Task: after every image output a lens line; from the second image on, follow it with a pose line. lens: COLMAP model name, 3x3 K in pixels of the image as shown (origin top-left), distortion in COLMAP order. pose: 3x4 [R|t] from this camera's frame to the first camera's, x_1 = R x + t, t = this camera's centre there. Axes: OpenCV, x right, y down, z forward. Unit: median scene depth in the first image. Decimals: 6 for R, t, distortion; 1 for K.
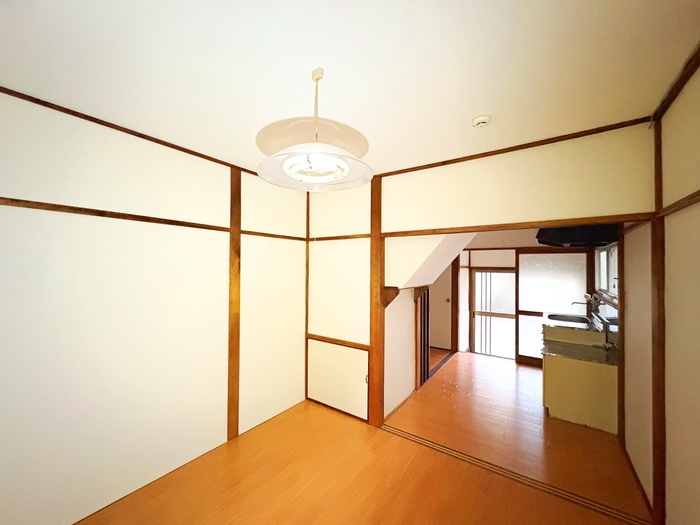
lens RADIAL K [[278.6, 0, 348.1], [0, 278.6, 262.7], [0, 0, 1]] dist [0.001858, 0.000143]
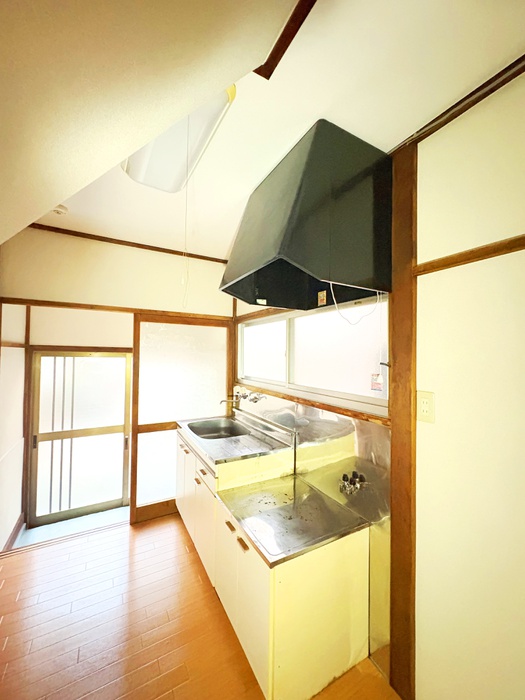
lens RADIAL K [[278.6, 0, 262.5], [0, 278.6, 350.0], [0, 0, 1]] dist [0.001858, 0.000143]
pose [[0.414683, 0.001893, 0.909964, 0.212995], [-0.017042, 0.999839, 0.005686, 0.016614], [-0.909806, -0.017866, 0.414649, 0.546469]]
